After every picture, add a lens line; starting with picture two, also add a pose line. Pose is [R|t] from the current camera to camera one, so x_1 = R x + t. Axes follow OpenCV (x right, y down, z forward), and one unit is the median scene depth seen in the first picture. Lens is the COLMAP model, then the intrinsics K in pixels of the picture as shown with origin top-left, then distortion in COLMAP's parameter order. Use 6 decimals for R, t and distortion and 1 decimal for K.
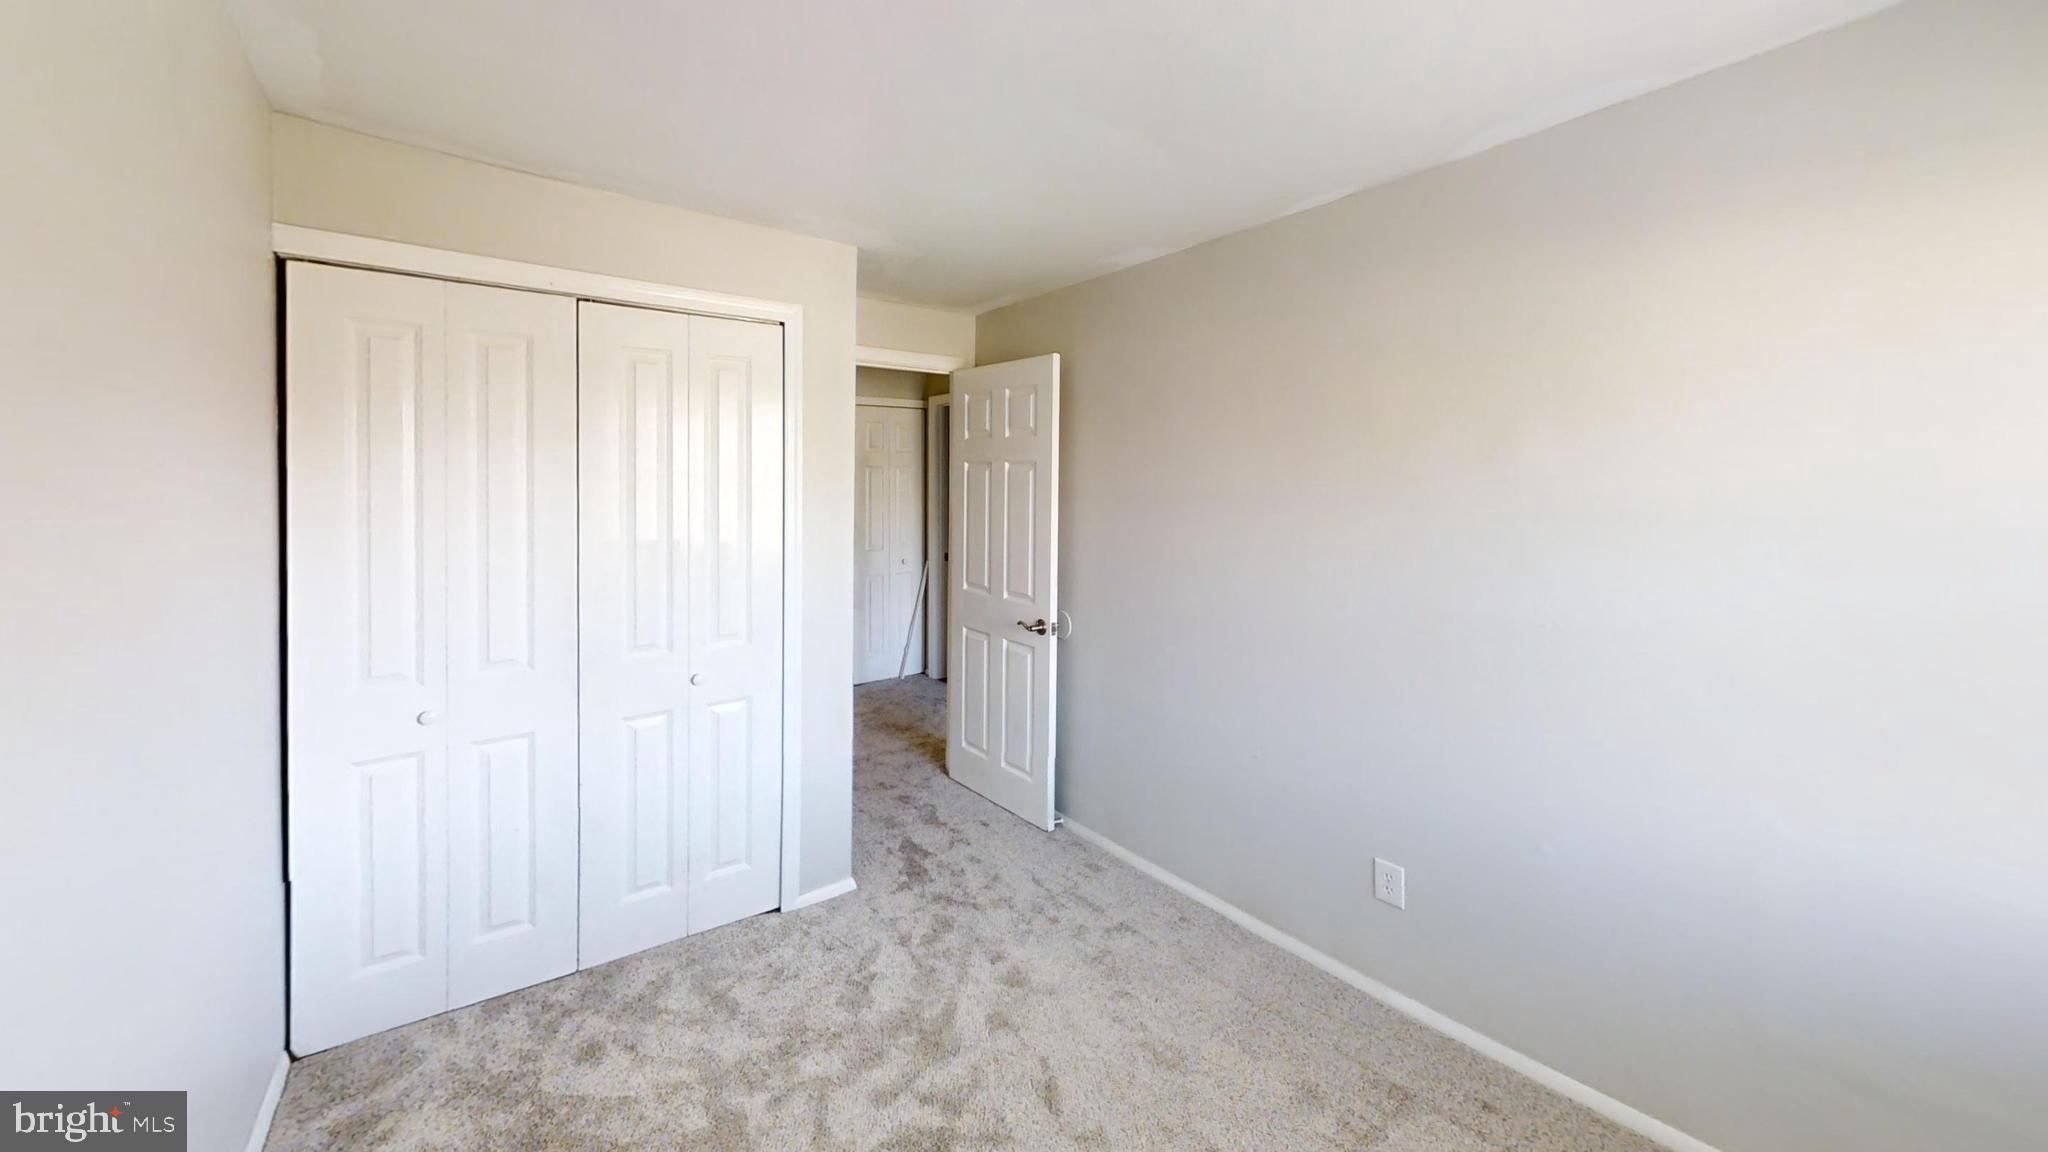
lens RADIAL K [[756.3, 0, 1024.0], [0, 756.3, 576.0], [0, 0, 1]] dist [-0.000682, -0.000141]
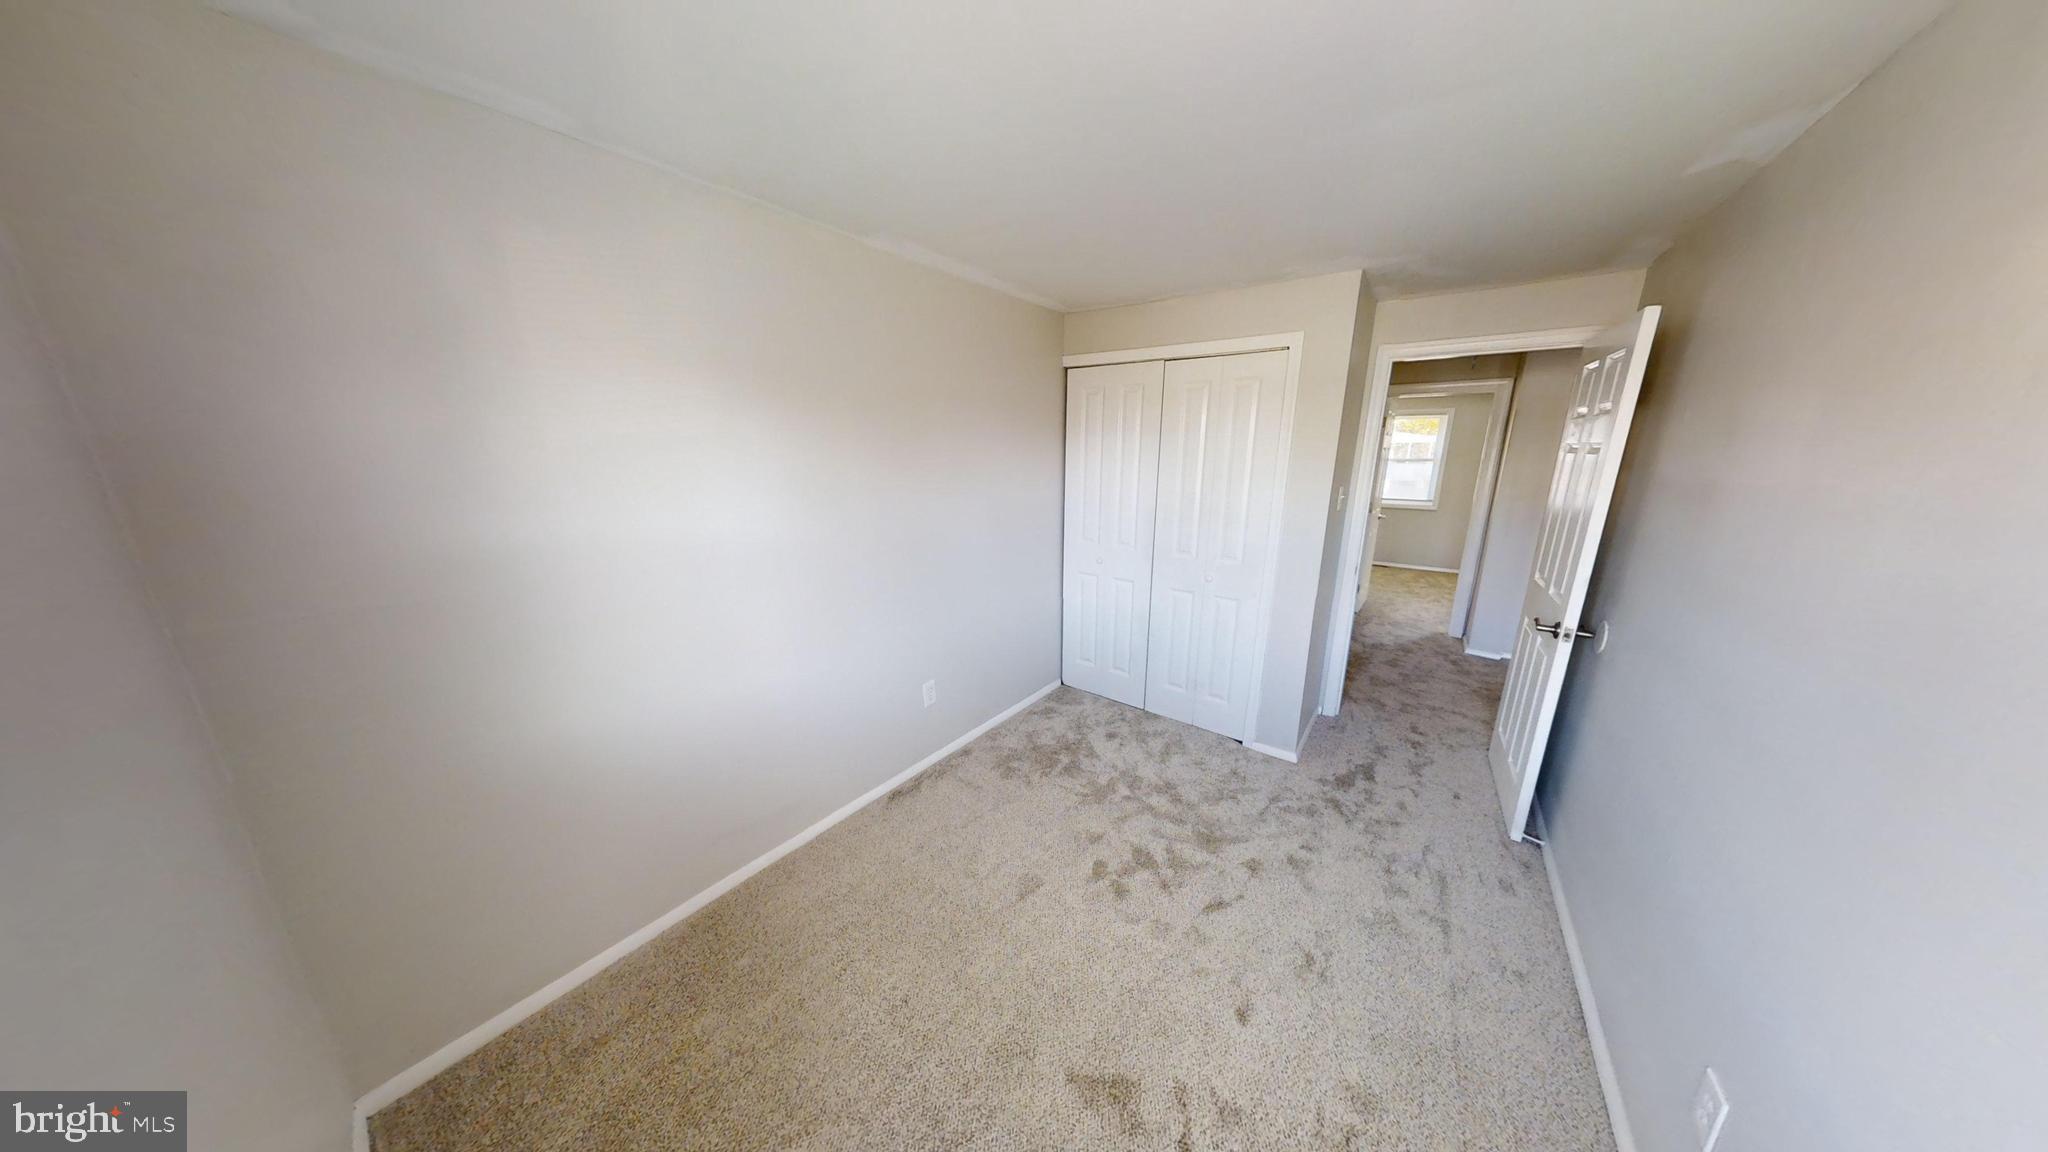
lens RADIAL K [[608.3, 0, 1027.0], [0, 608.3, 570.3], [0, 0, 1]] dist [0.000391, 0.000062]
pose [[0.240751, 0.195379, -0.950719, 0.793859], [-0.125109, 0.977605, 0.169223, -0.061435], [0.962490, 0.078203, 0.259803, 0.283962]]
